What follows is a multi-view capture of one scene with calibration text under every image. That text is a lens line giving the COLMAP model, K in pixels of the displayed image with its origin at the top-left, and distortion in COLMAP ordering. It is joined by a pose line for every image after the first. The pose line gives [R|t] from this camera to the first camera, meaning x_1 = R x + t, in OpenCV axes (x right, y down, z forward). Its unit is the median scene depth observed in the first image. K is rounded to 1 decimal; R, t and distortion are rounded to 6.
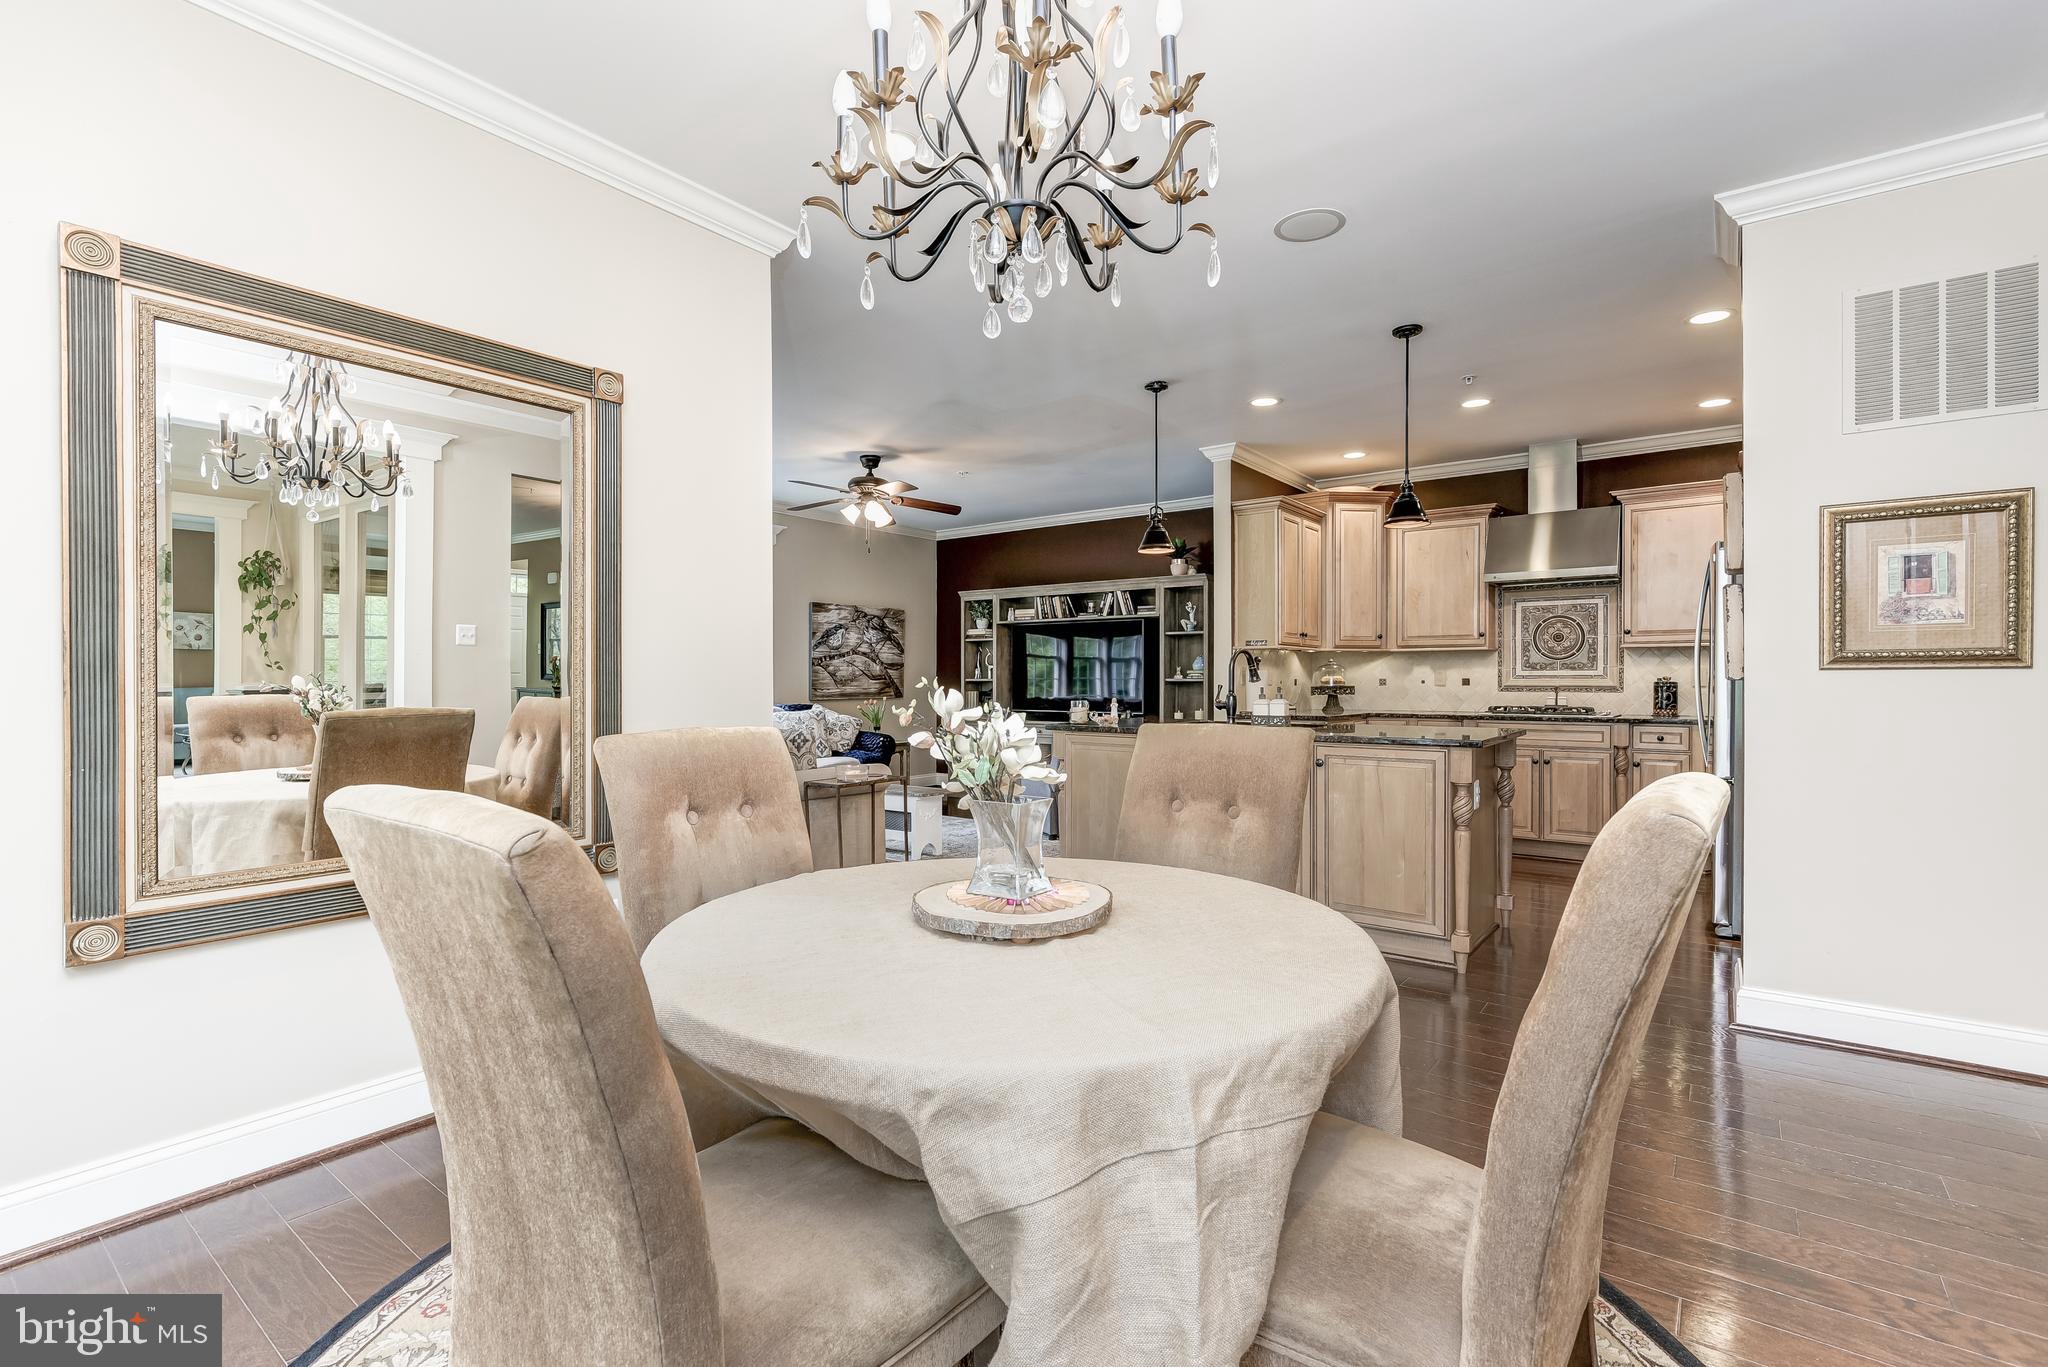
lens RADIAL K [[939.5, 0, 998.7], [0, 939.5, 679.8], [0, 0, 1]] dist [0.036609, -0.020178]
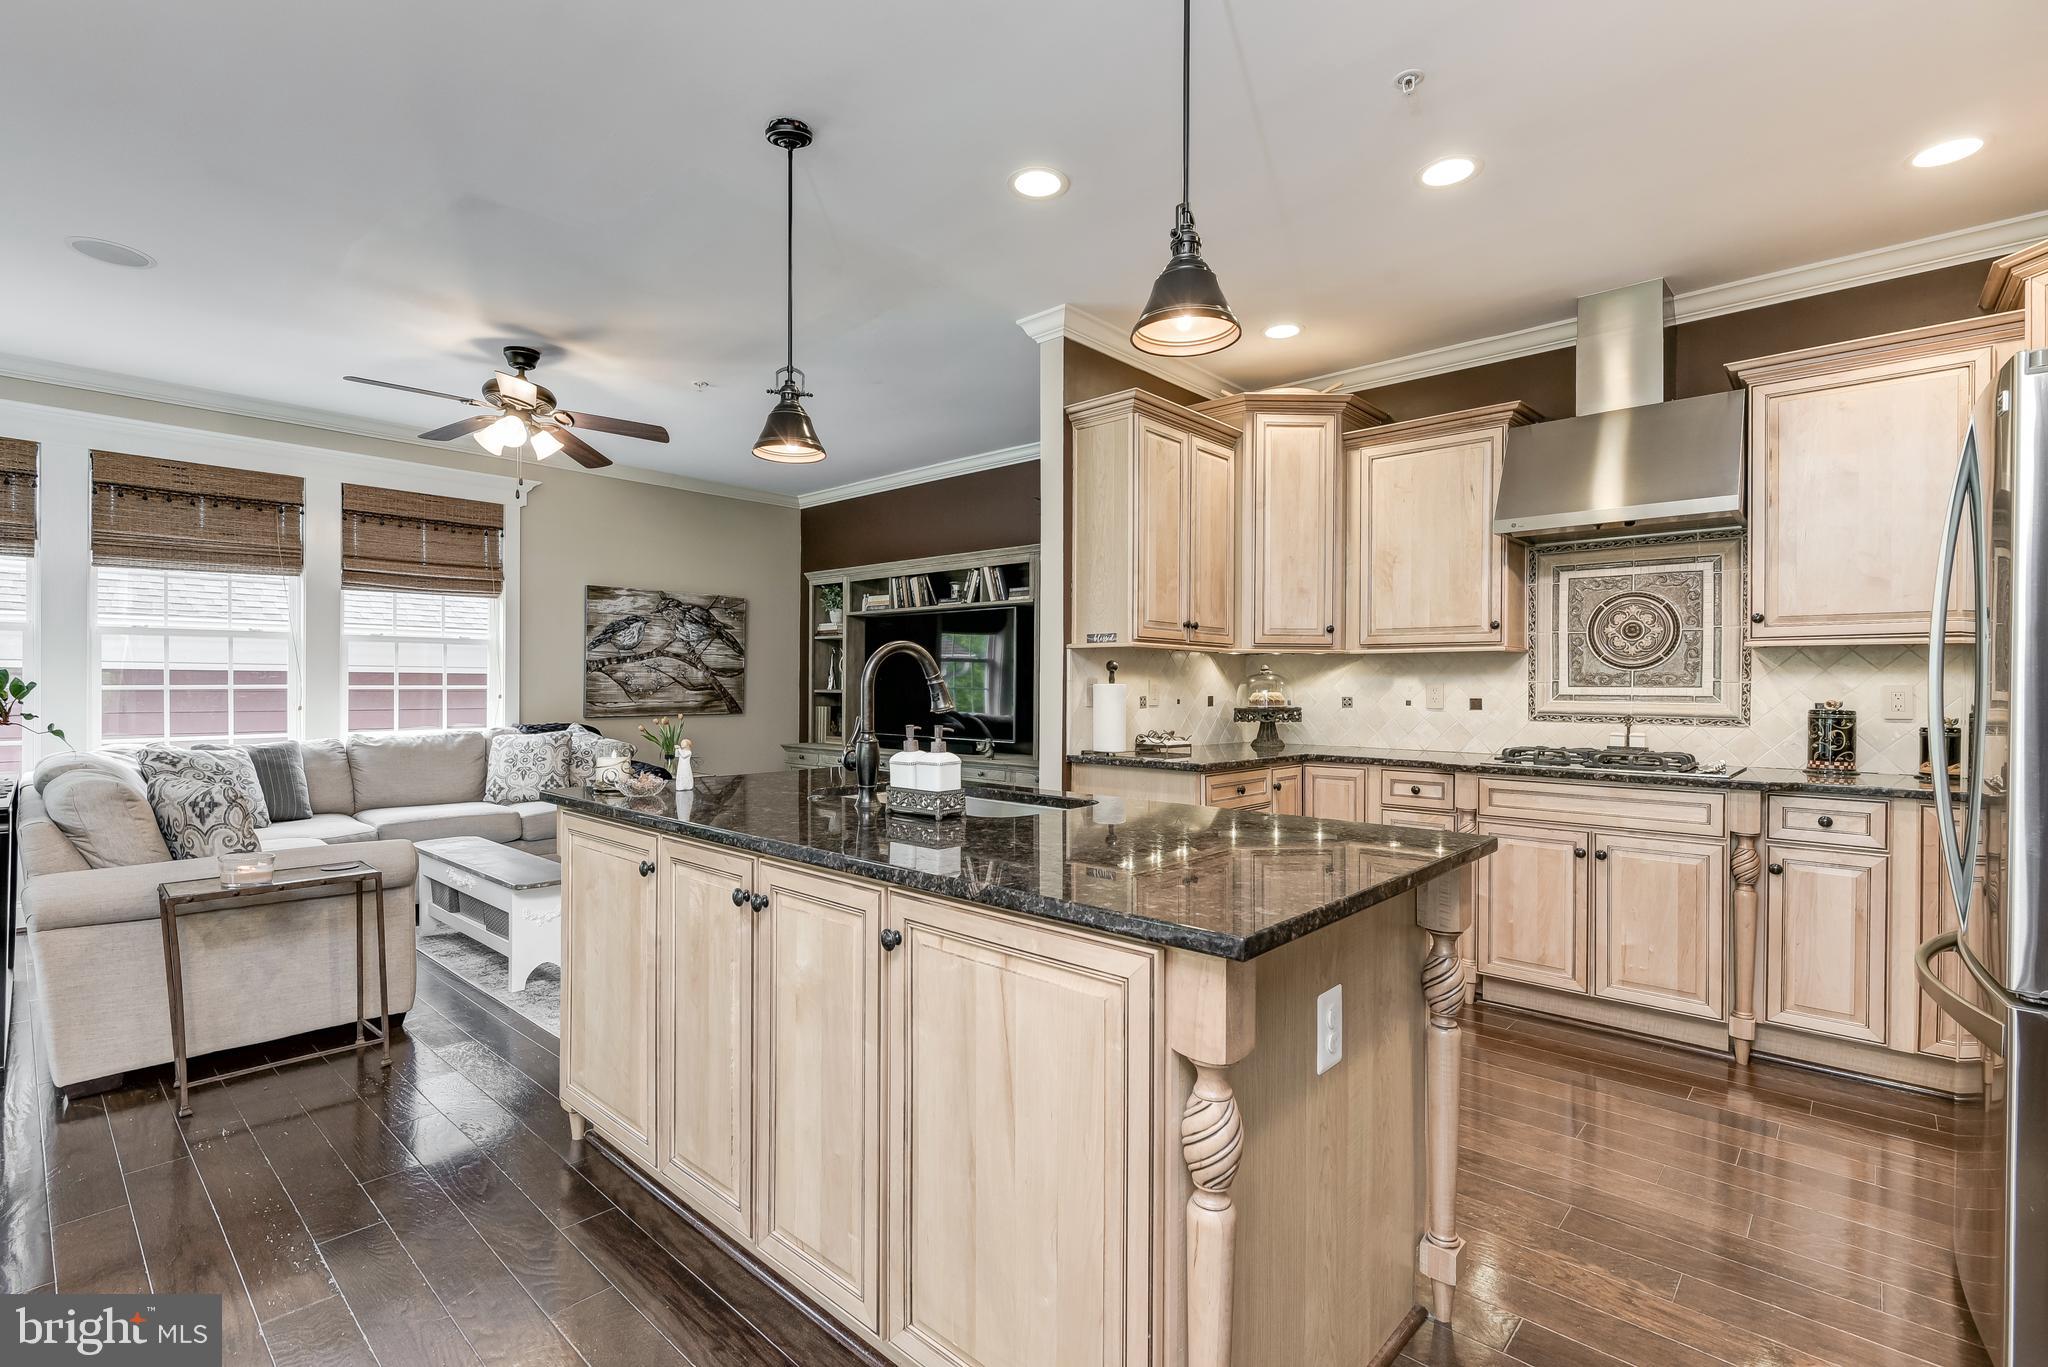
lens RADIAL K [[939.5, 0, 998.7], [0, 939.5, 679.8], [0, 0, 1]] dist [0.036609, -0.020178]
pose [[0.995890, 0.005894, -0.090380, 0.248022], [-0.006266, 0.999973, -0.003833, -0.009479], [0.090355, 0.004384, 0.995900, 0.372637]]
